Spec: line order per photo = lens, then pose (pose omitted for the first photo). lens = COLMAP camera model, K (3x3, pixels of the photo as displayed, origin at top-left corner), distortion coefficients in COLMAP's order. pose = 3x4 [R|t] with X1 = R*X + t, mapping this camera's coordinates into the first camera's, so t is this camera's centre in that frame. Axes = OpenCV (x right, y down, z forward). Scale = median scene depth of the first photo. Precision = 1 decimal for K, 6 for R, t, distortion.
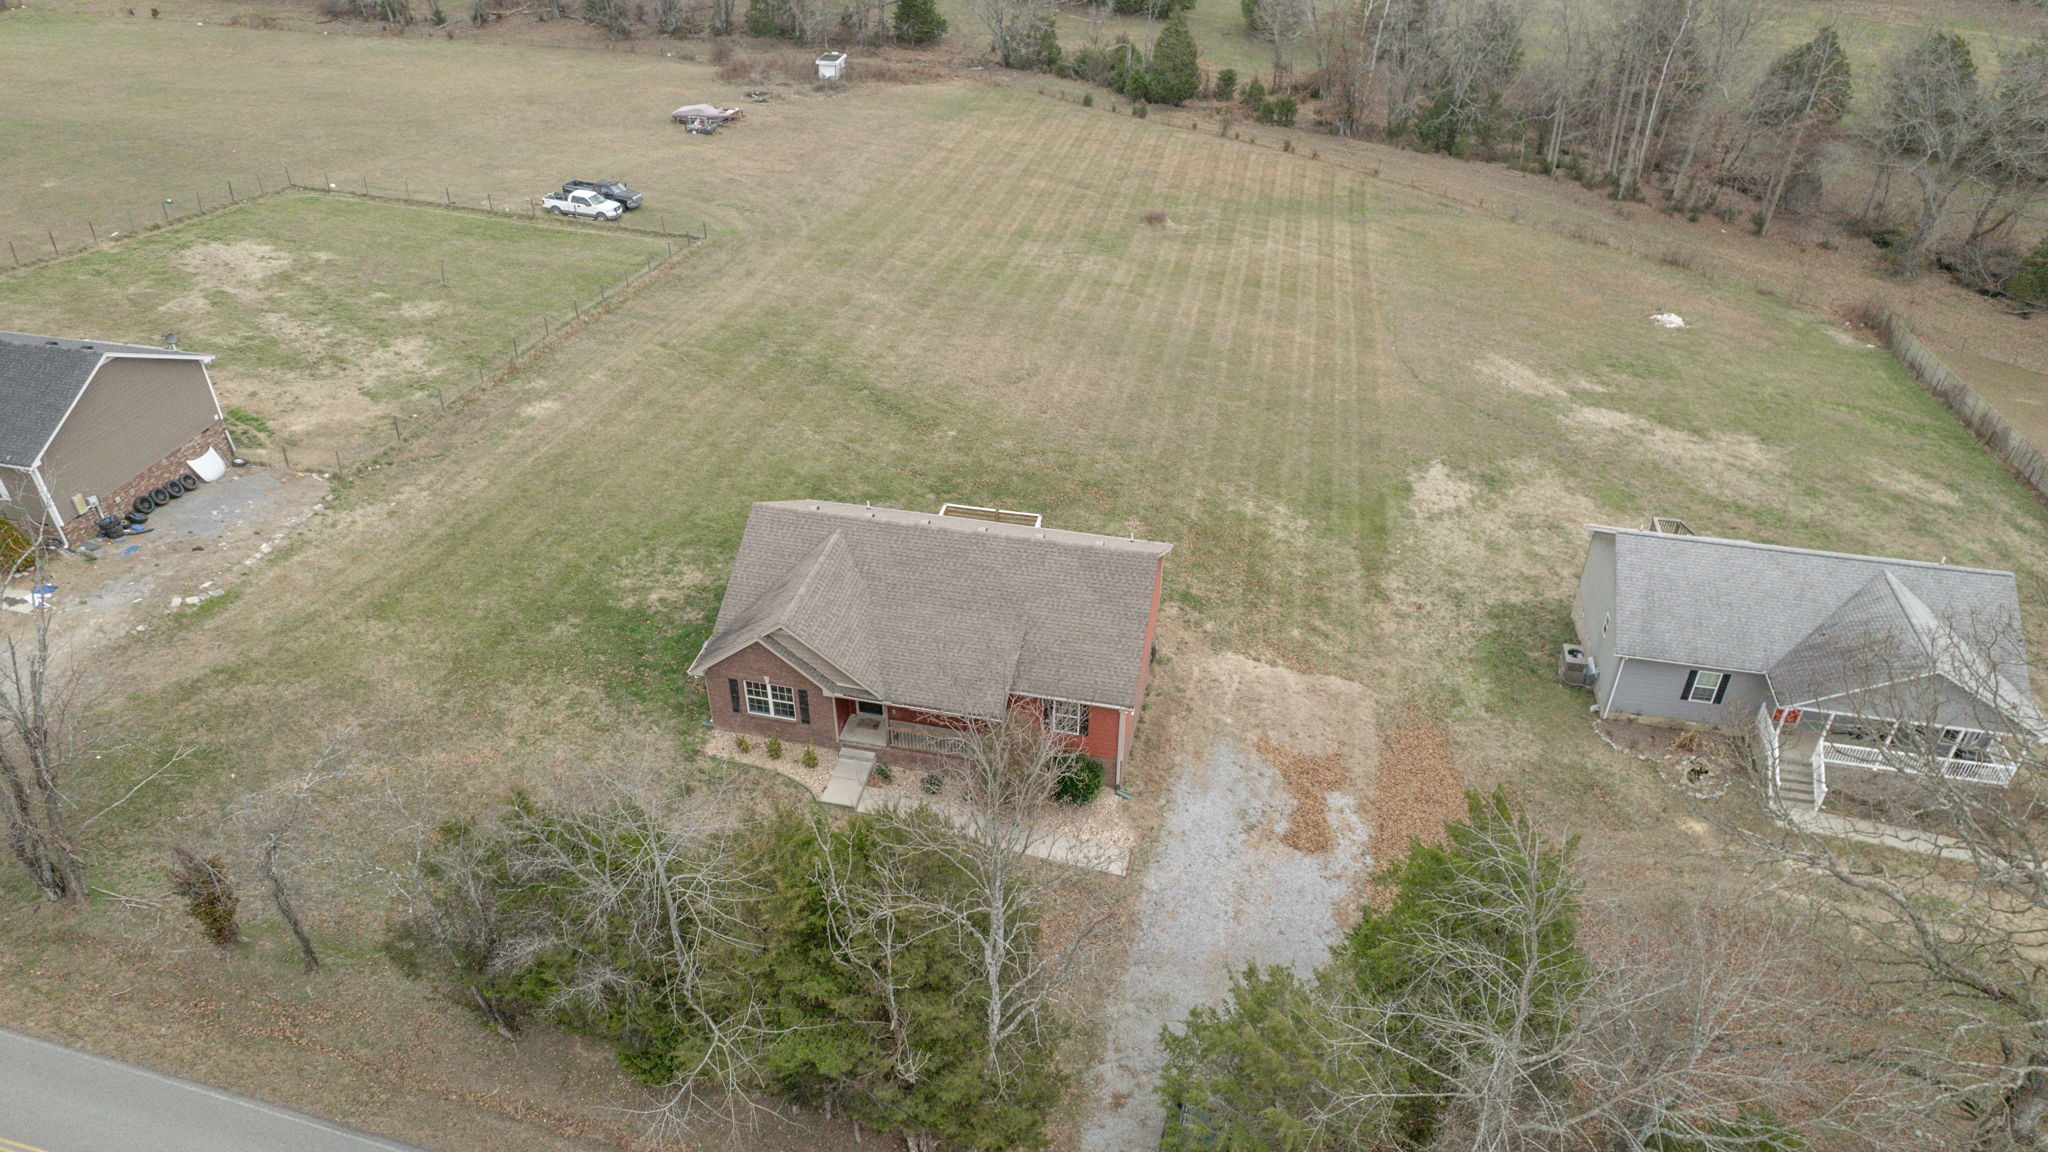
lens RADIAL K [[1380.3, 0, 1023.9], [0, 1380.3, 553.0], [0, 0, 1]] dist [-0.067113, 0.039272]
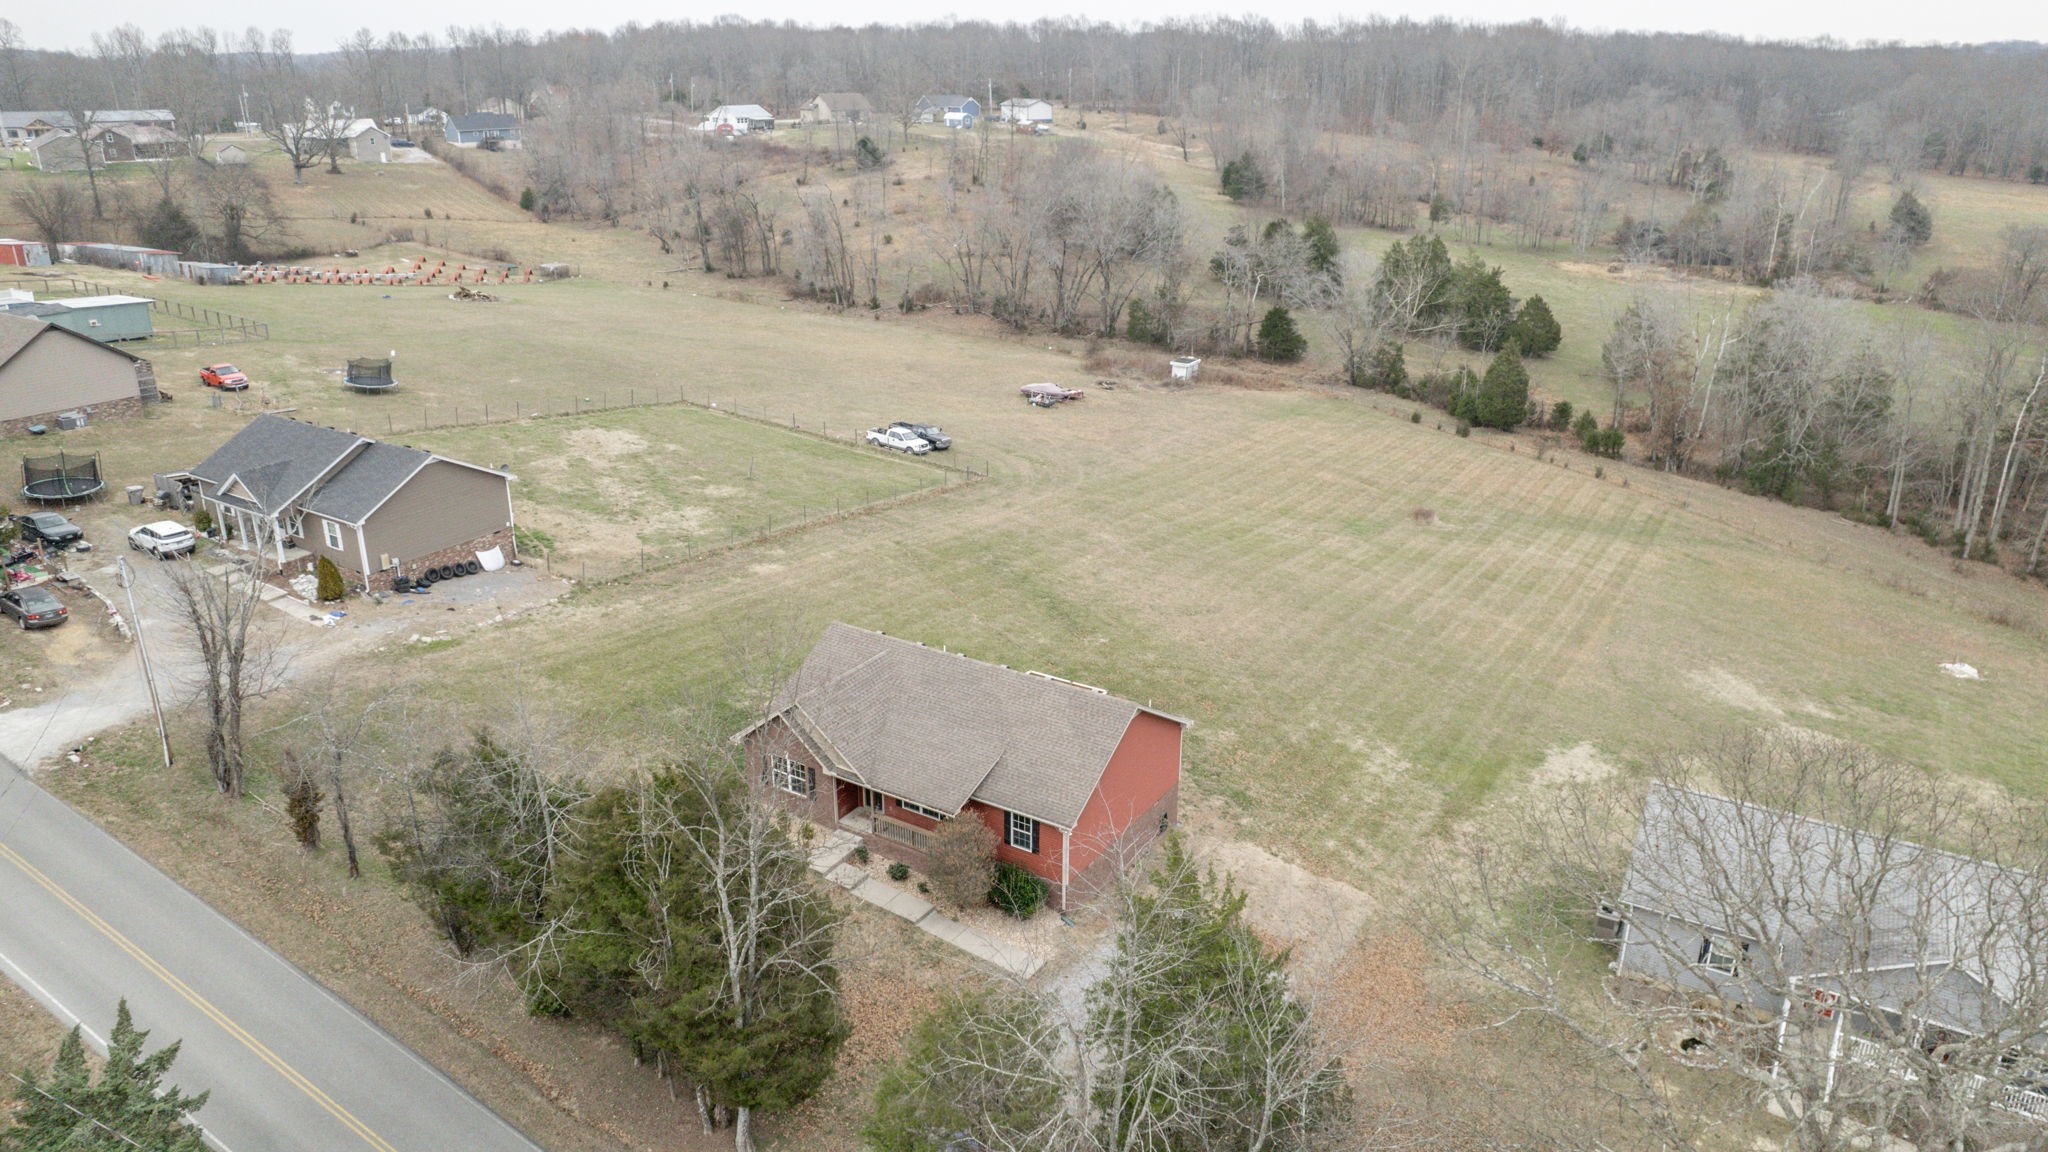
lens RADIAL K [[1380.3, 0, 1023.9], [0, 1380.3, 553.0], [0, 0, 1]] dist [-0.067113, 0.039272]
pose [[0.943849, 0.119691, -0.307933, 0.148570], [-0.188745, 0.960337, -0.205251, 0.056509], [0.271153, 0.251847, 0.929004, -0.029619]]
